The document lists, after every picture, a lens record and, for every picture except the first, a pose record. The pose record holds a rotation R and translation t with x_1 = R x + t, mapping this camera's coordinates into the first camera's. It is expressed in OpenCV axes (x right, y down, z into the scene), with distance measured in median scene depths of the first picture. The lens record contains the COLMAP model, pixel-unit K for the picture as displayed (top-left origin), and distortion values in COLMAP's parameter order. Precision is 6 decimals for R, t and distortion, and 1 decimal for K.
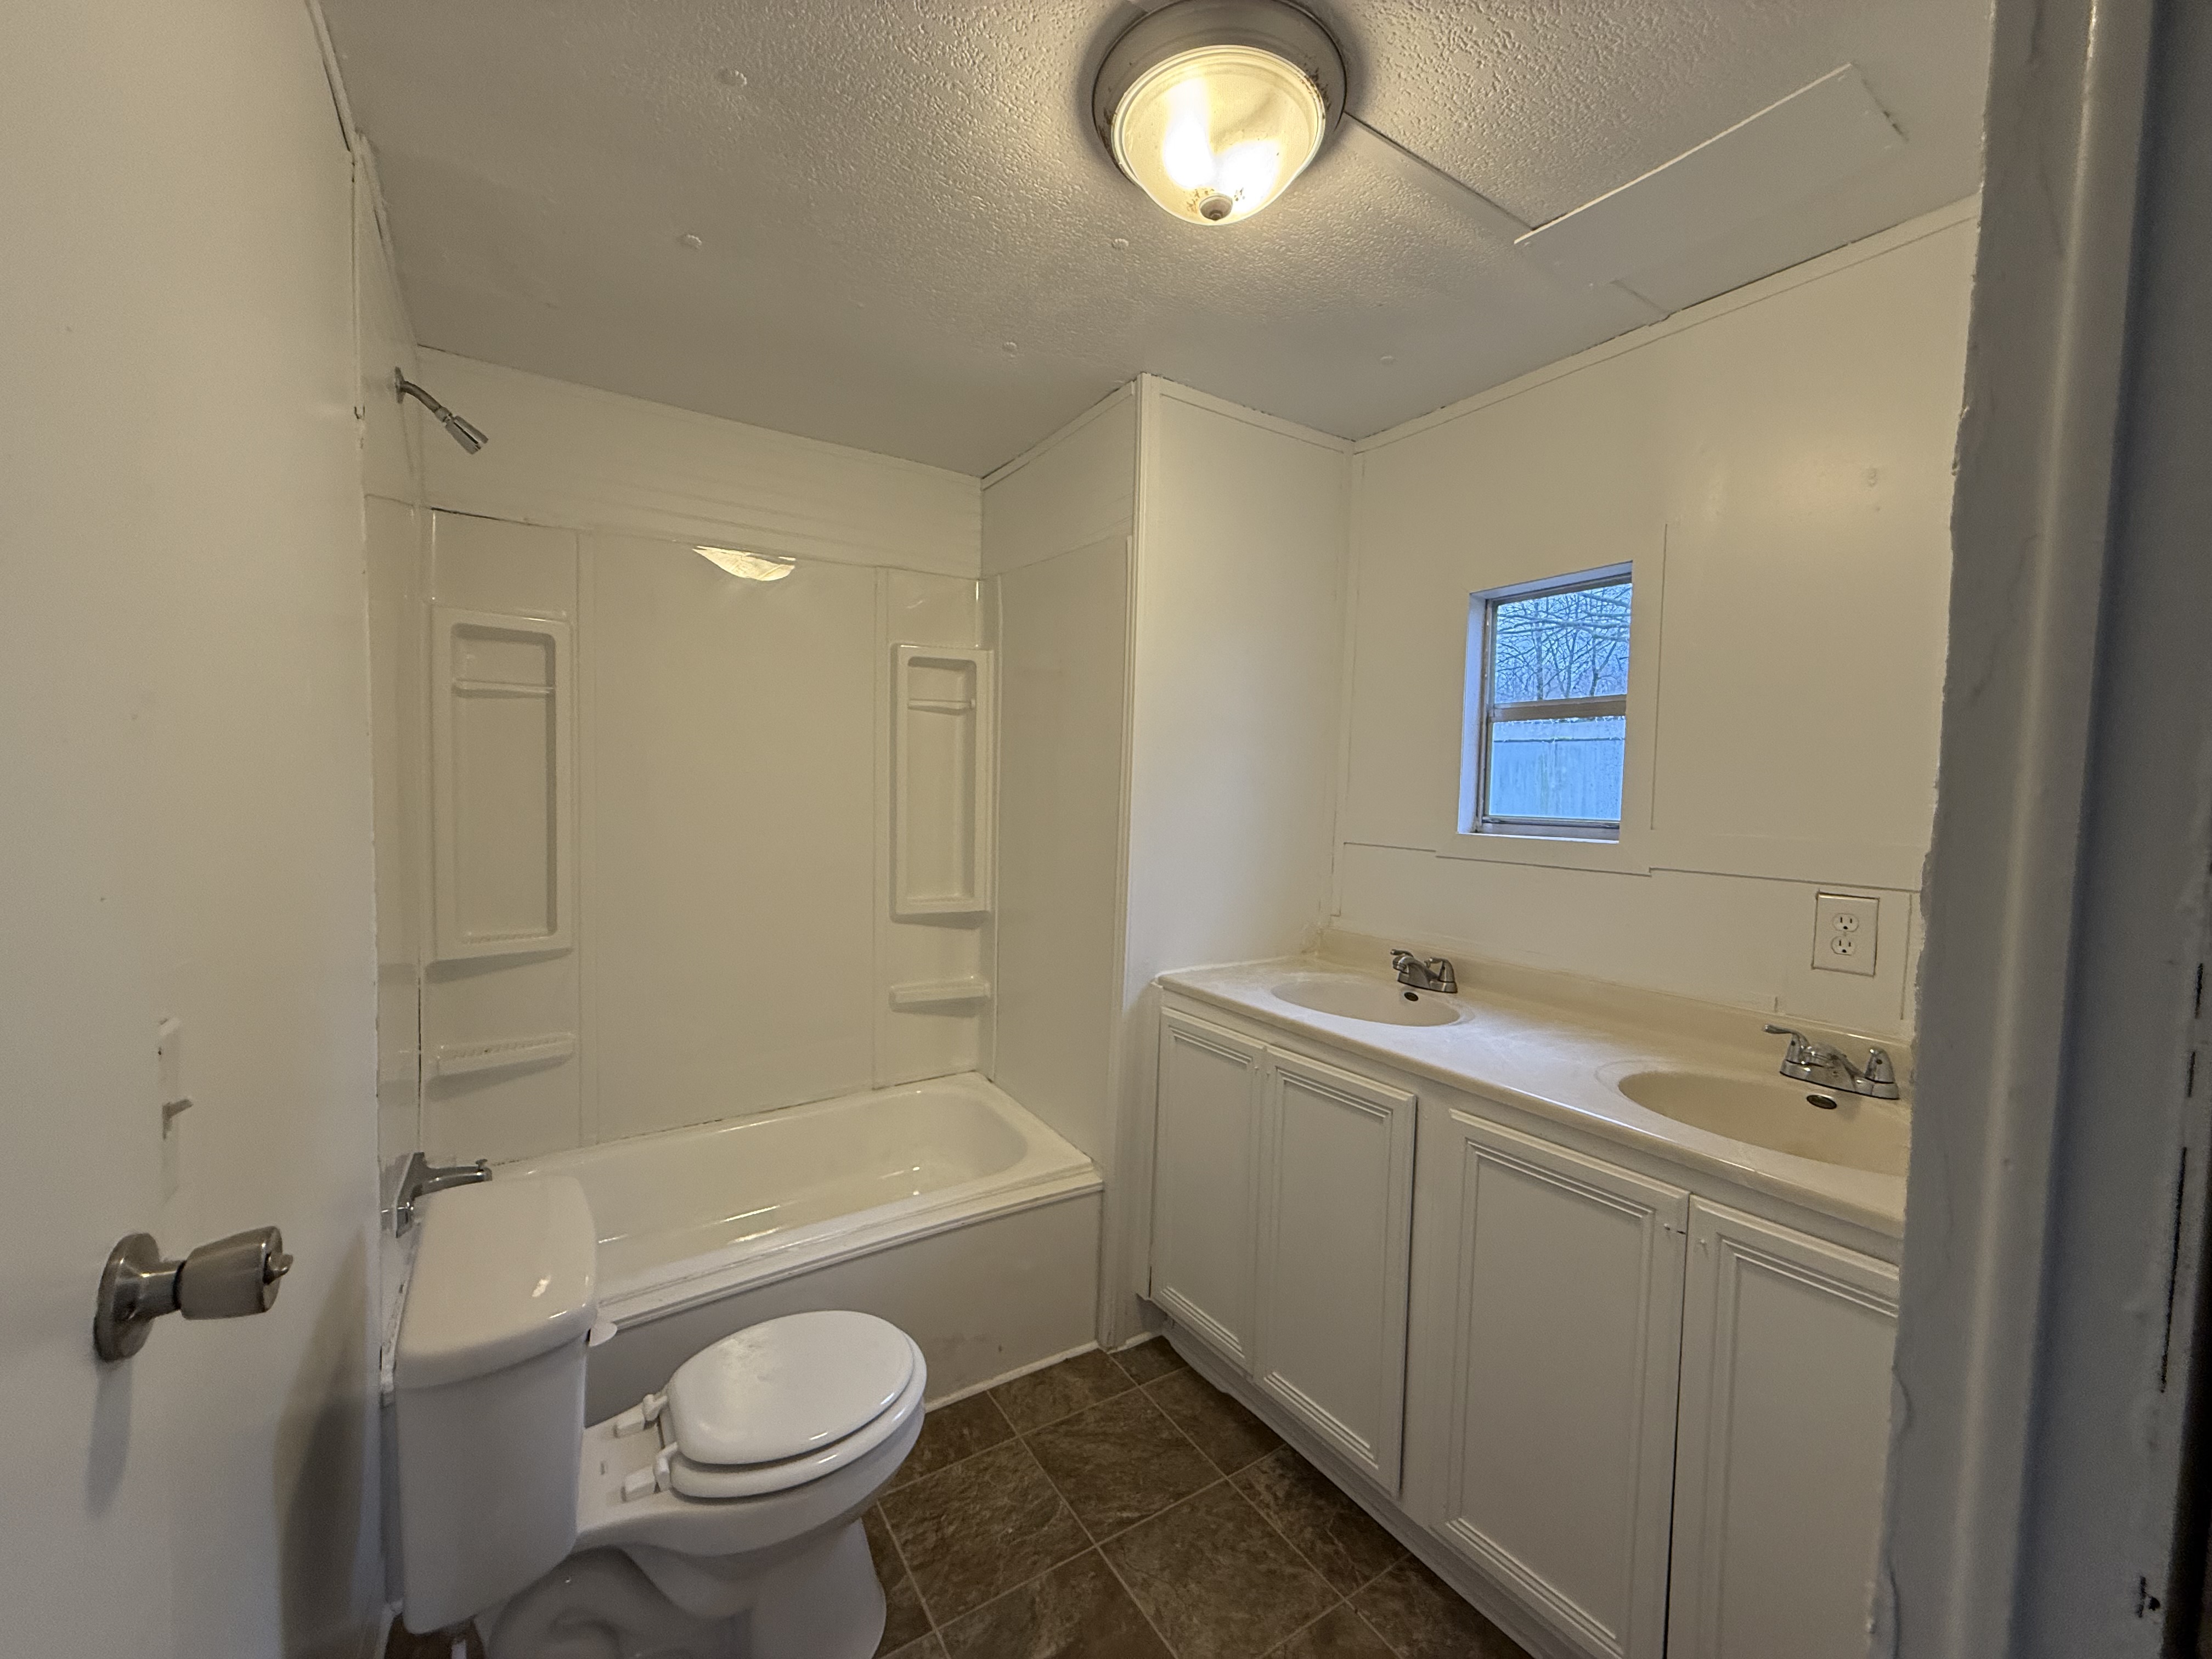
lens RADIAL K [[877.4, 0, 1103.2], [0, 877.4, 824.6], [0, 0, 1]] dist [-0.000101, -0.000051]
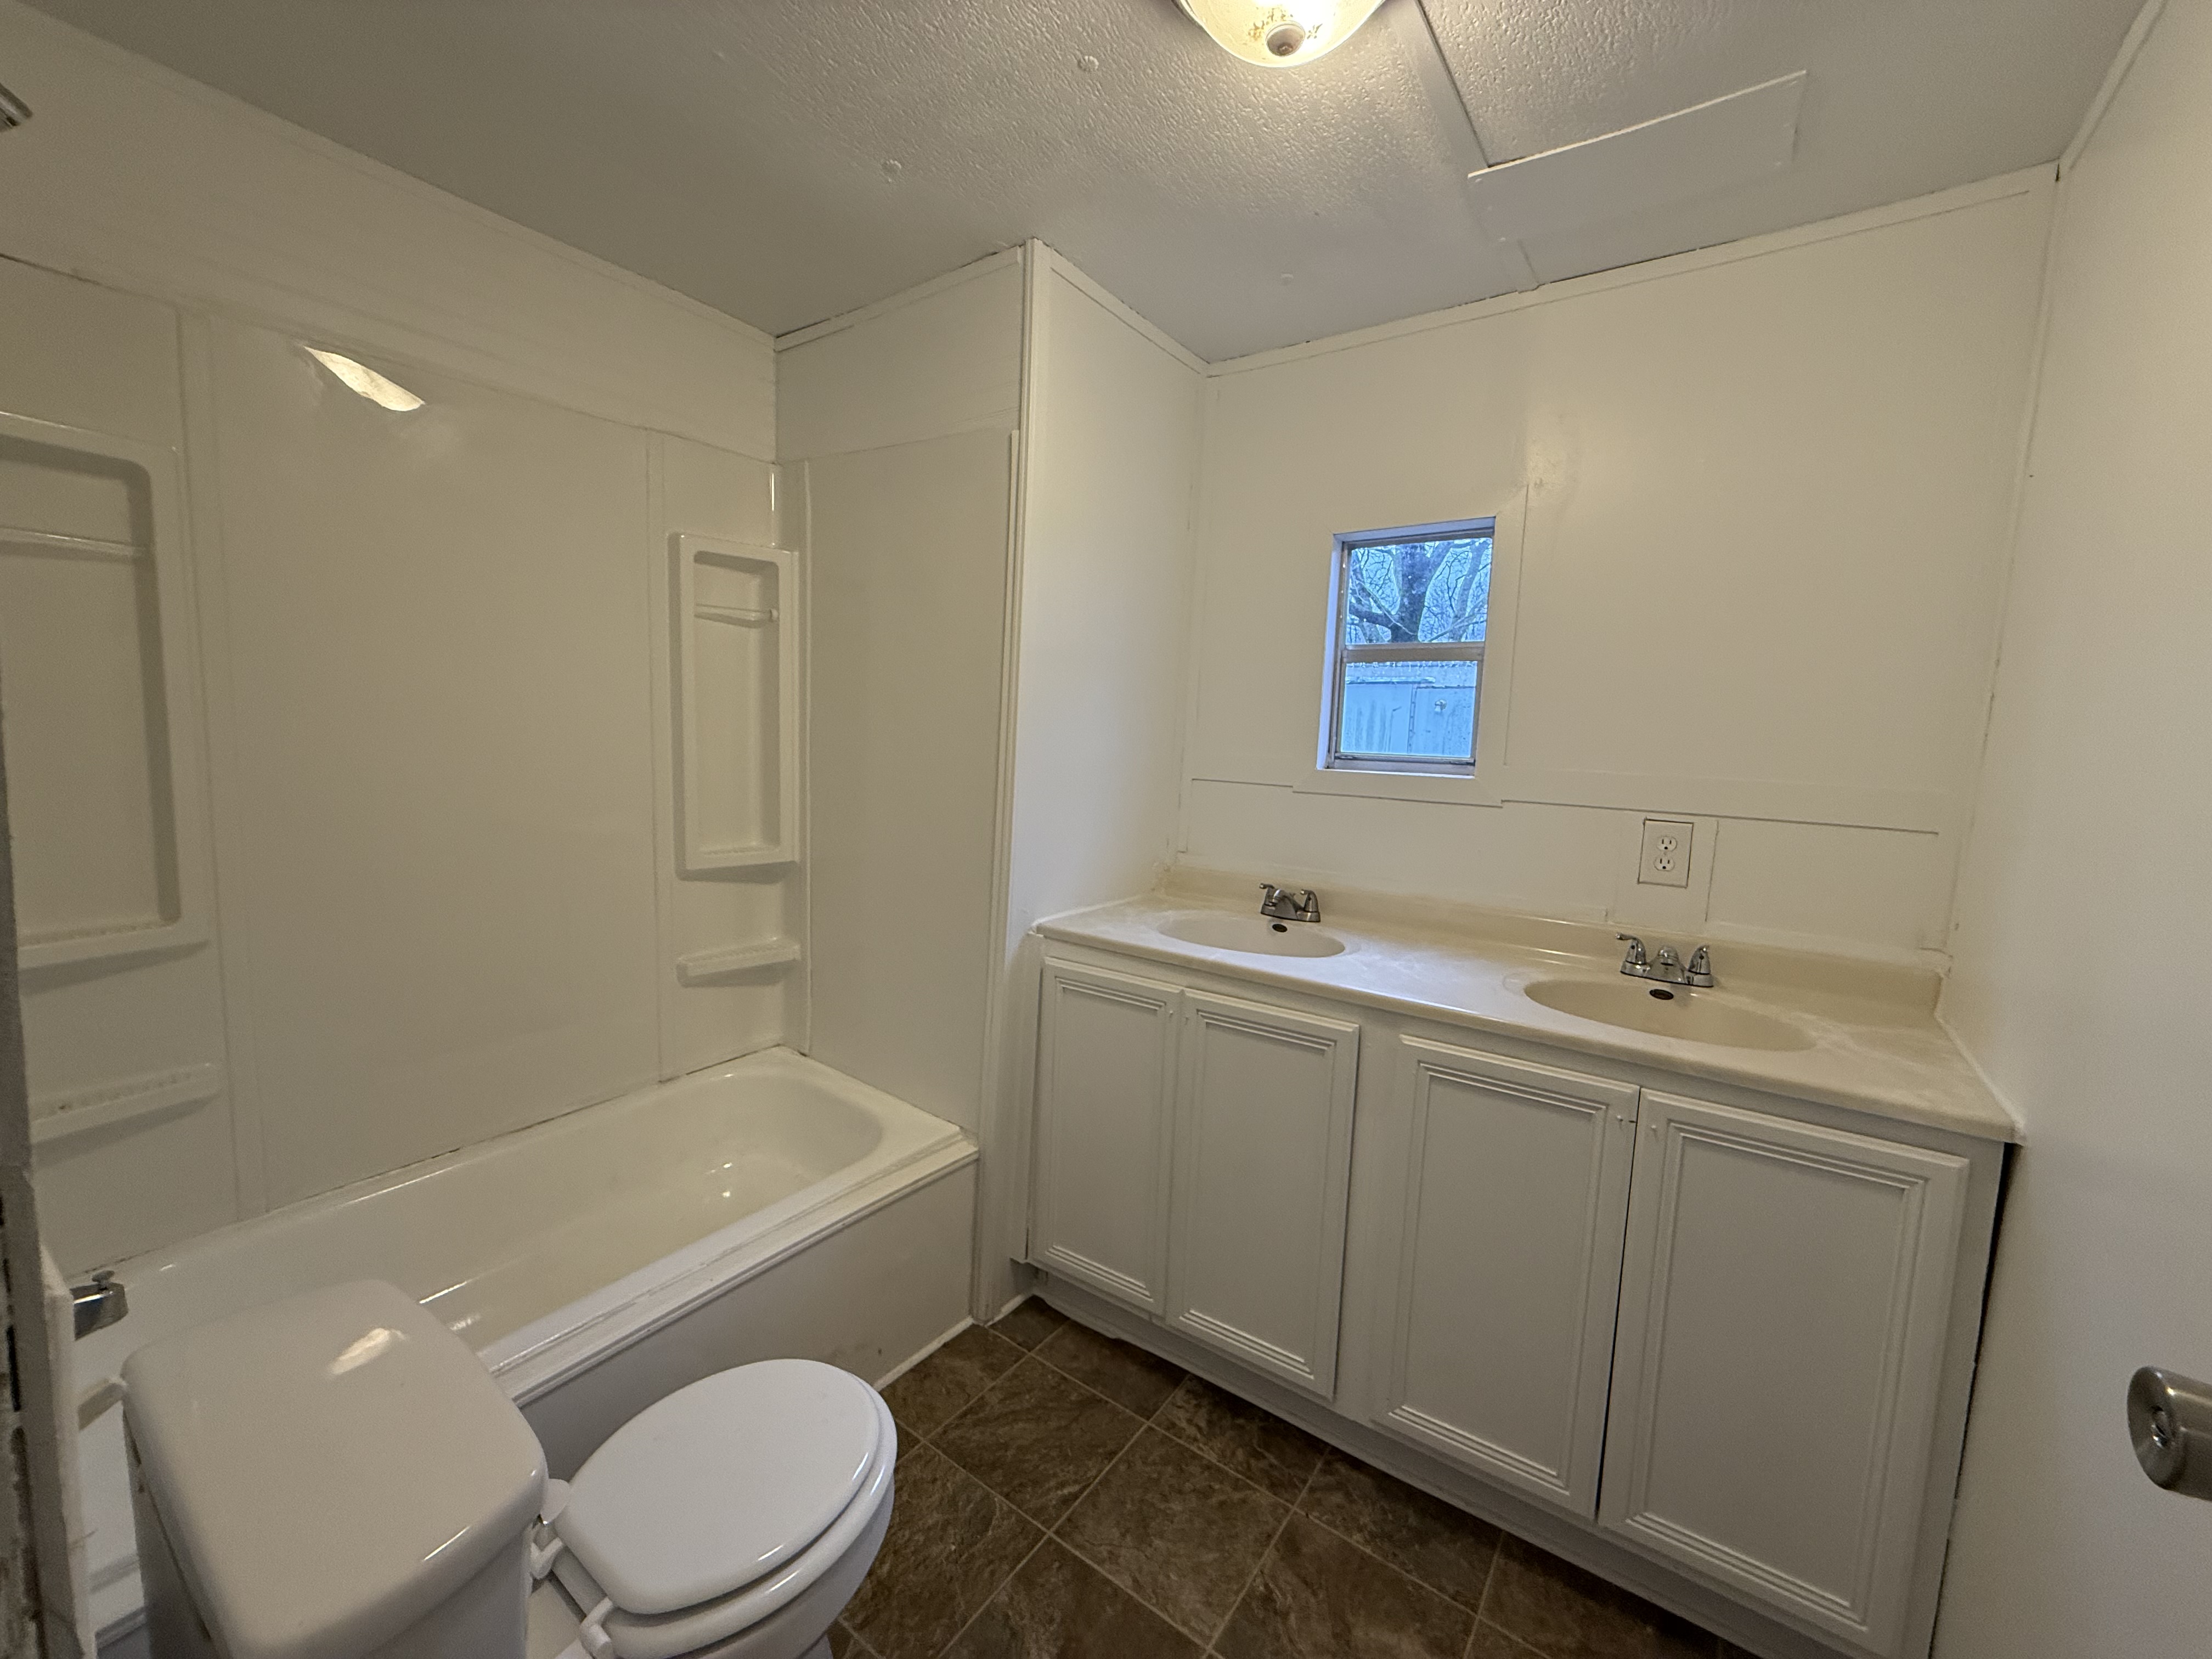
lens RADIAL K [[877.4, 0, 1103.2], [0, 877.4, 824.6], [0, 0, 1]] dist [-0.000101, -0.000051]
pose [[0.930691, -0.025718, 0.364900, -0.223957], [-0.000911, 0.997359, 0.072618, -0.000031], [-0.365804, -0.067918, 0.928210, 0.131253]]
